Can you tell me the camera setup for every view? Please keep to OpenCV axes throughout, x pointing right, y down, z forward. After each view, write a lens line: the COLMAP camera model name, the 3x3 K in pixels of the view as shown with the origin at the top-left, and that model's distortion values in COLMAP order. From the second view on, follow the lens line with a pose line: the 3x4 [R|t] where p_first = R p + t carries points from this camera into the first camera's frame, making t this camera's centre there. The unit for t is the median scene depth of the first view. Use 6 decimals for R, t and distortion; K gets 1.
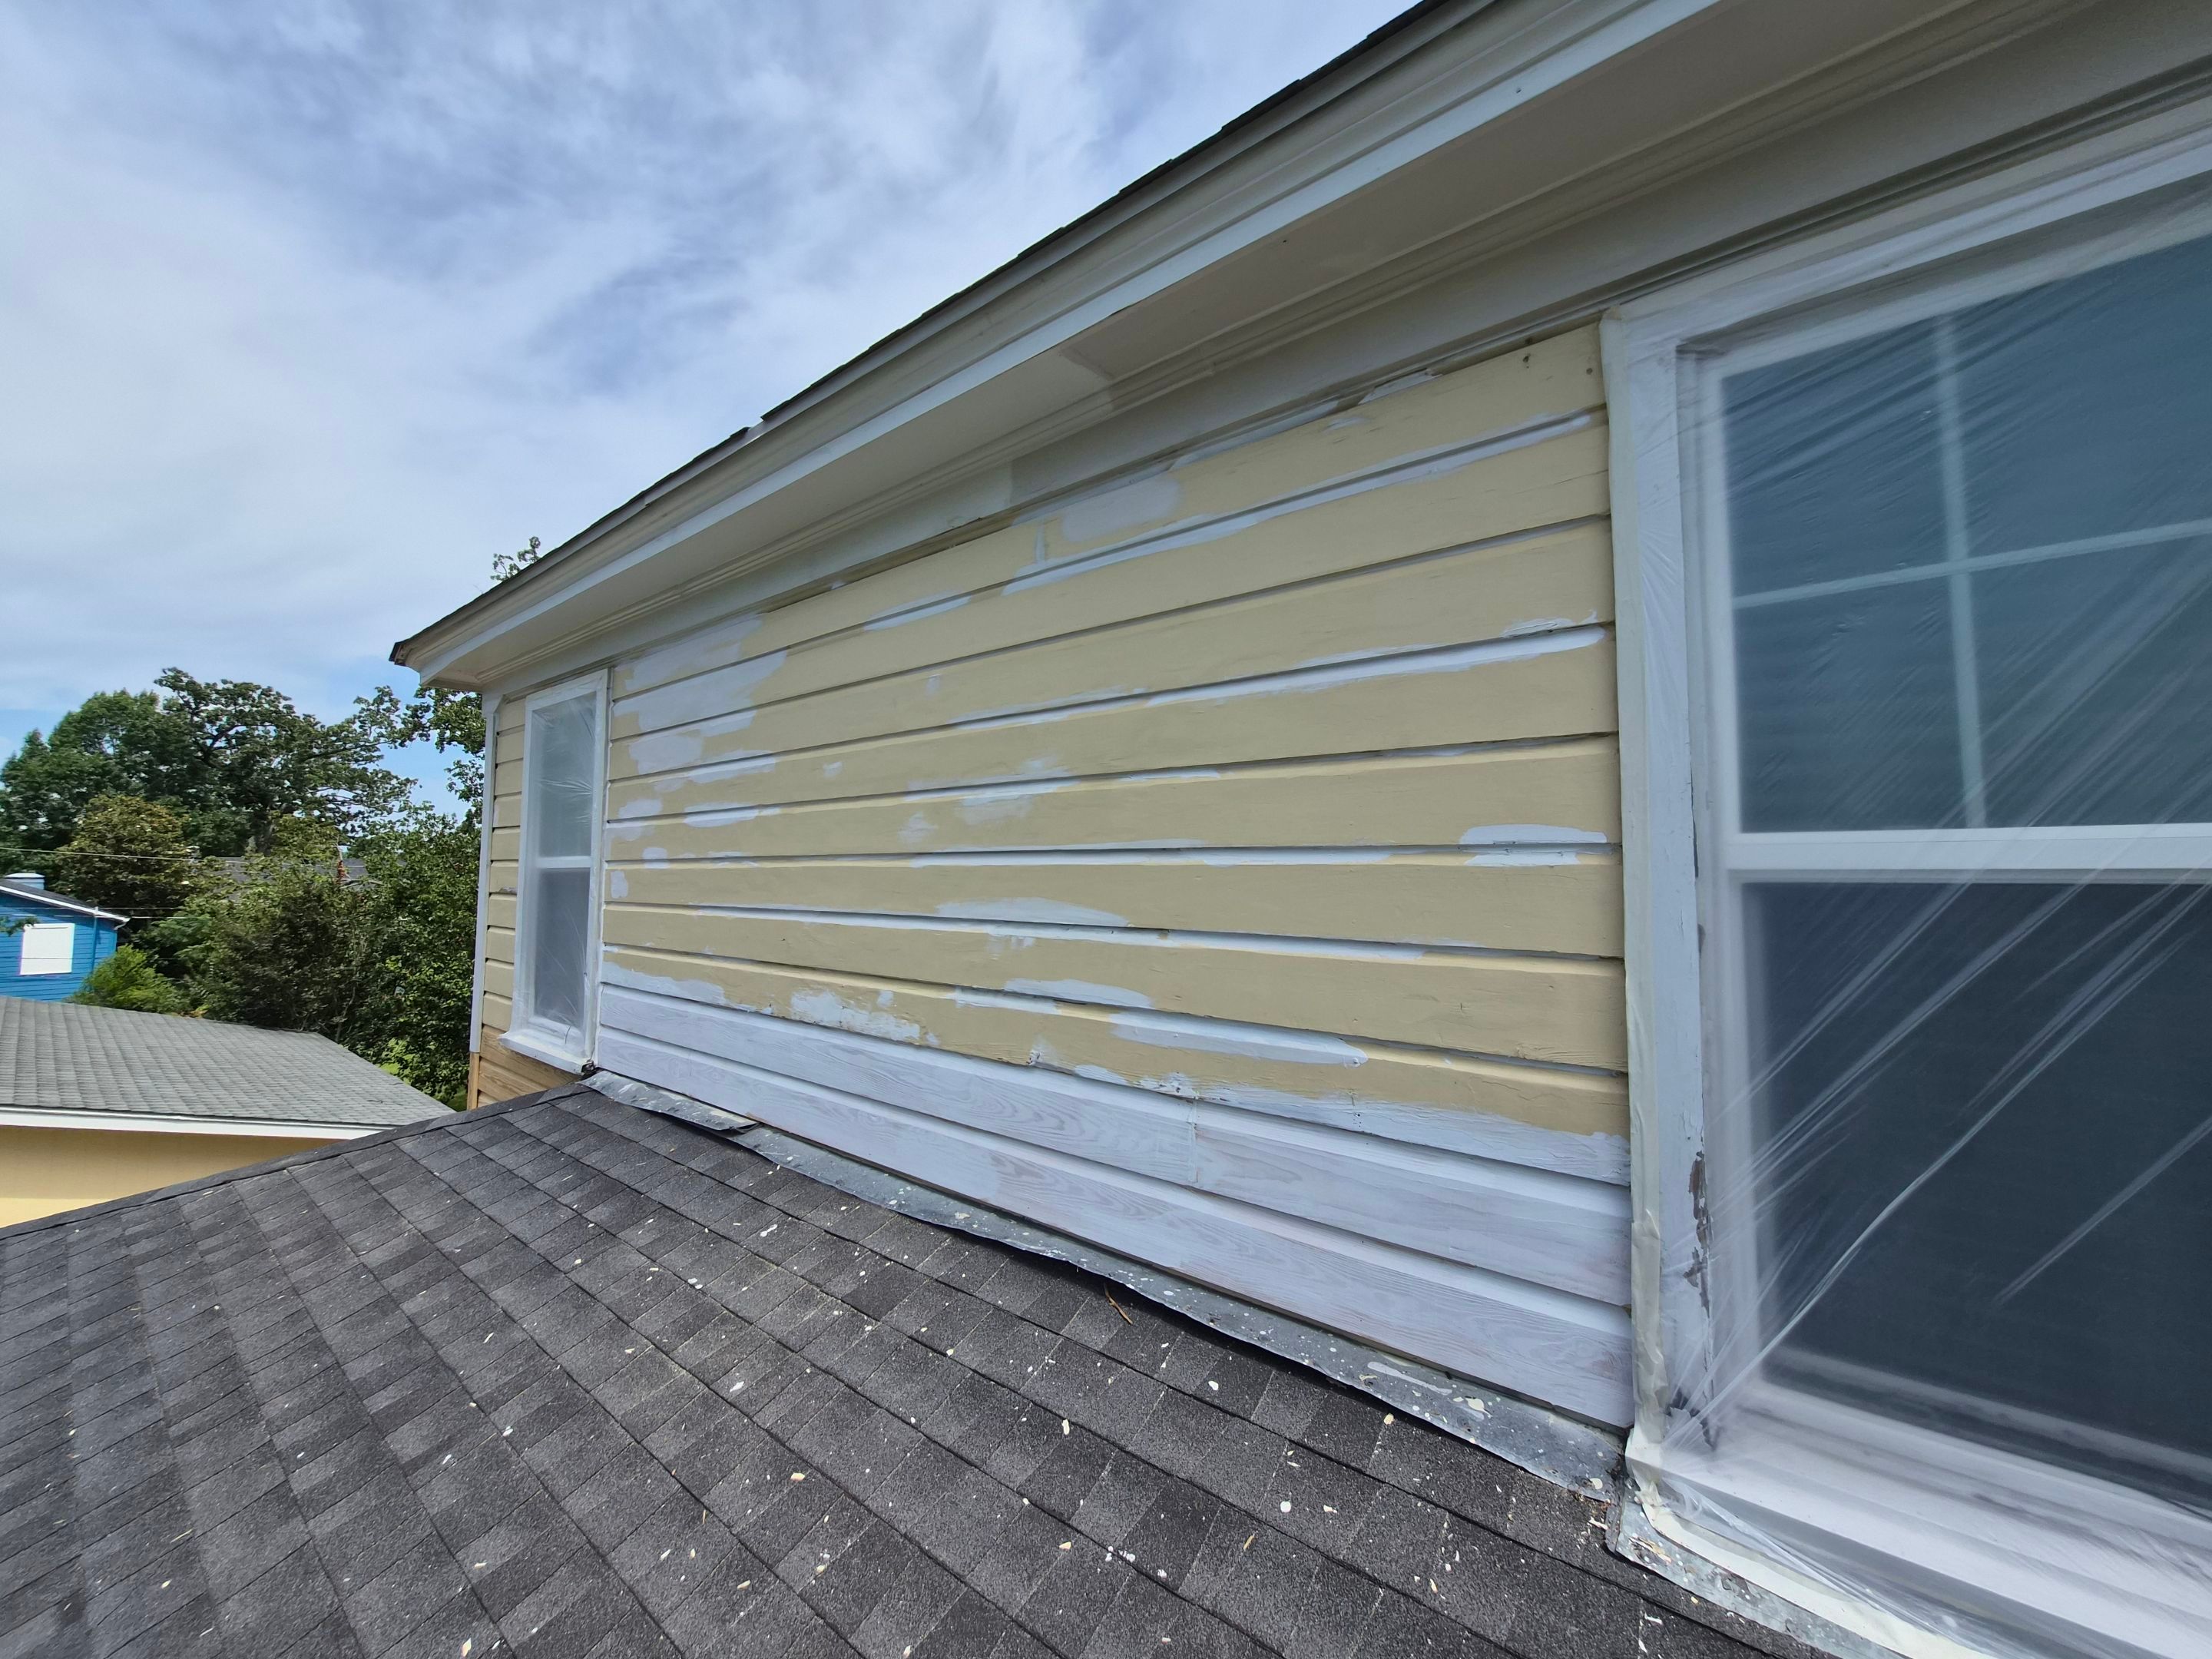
lens RADIAL K [[869.9, 0, 1116.9], [0, 869.9, 834.9], [0, 0, 1]] dist [0.002268, -0.001739]
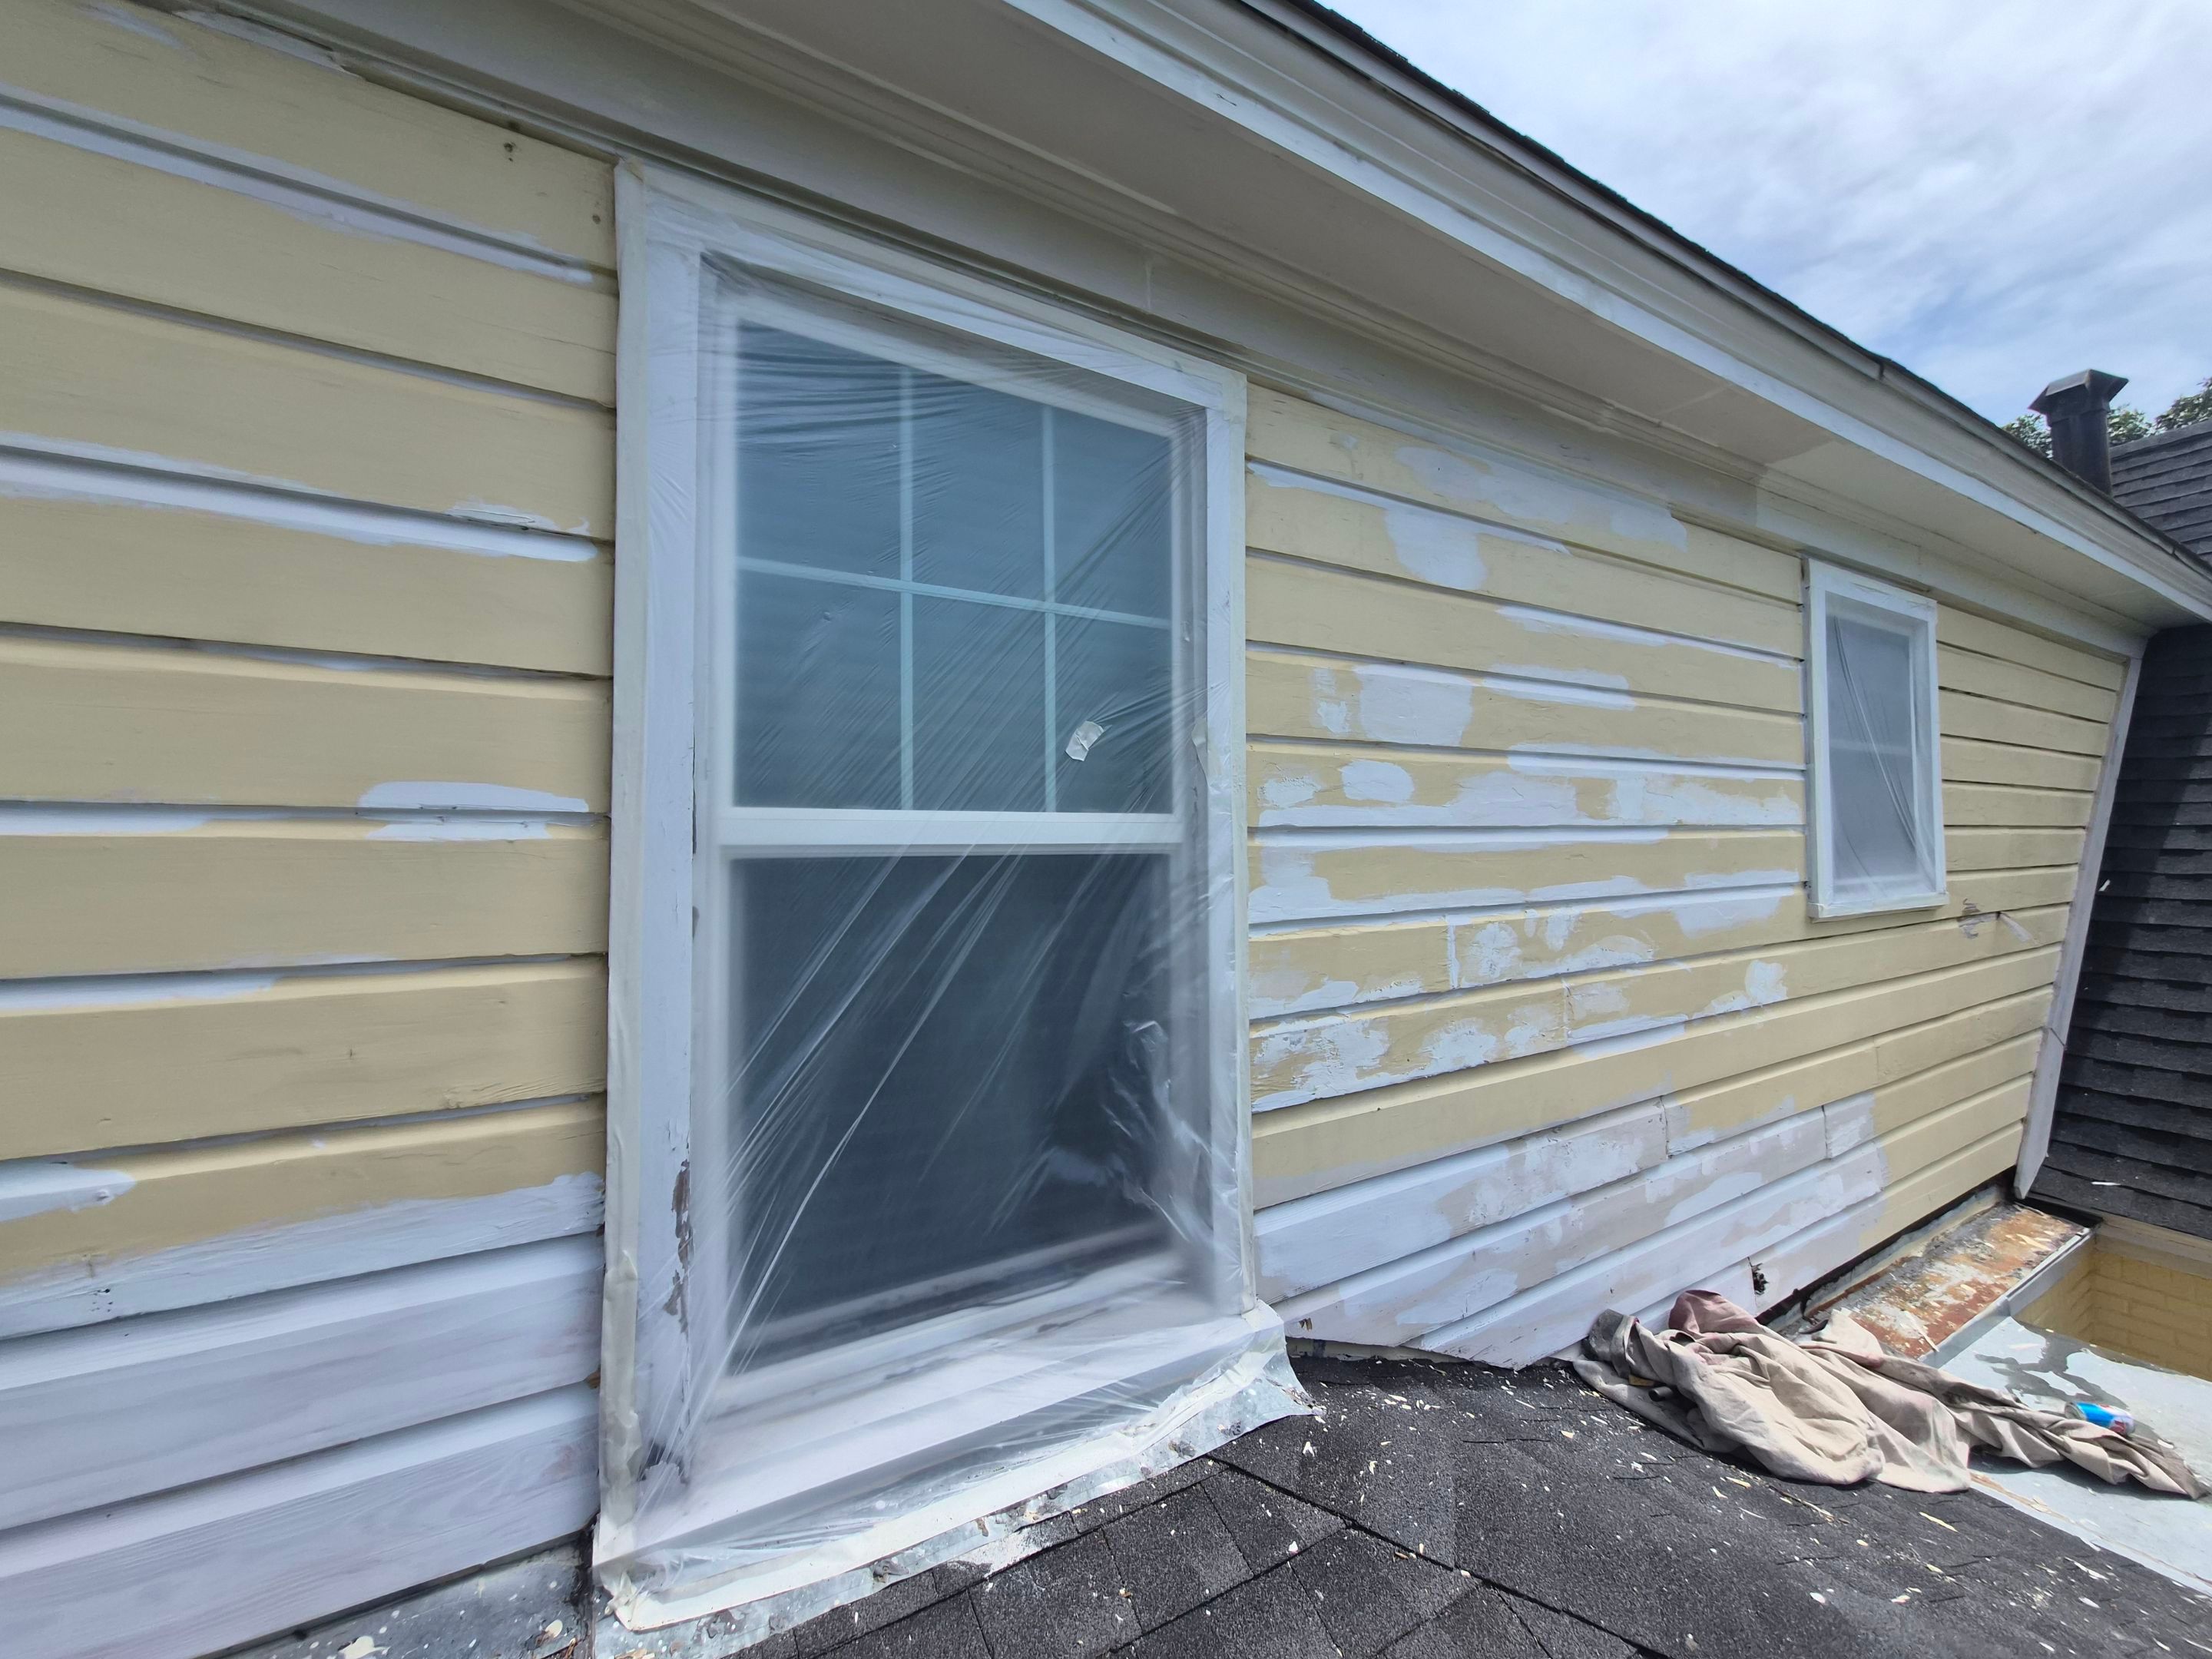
lens RADIAL K [[869.9, 0, 1107.4], [0, 869.9, 820.6], [0, 0, 1]] dist [0.002268, -0.001739]
pose [[0.365041, 0.023879, 0.930685, -0.013307], [-0.037288, 0.999244, -0.011012, 0.007959], [-0.930245, -0.030683, 0.365655, 0.269885]]
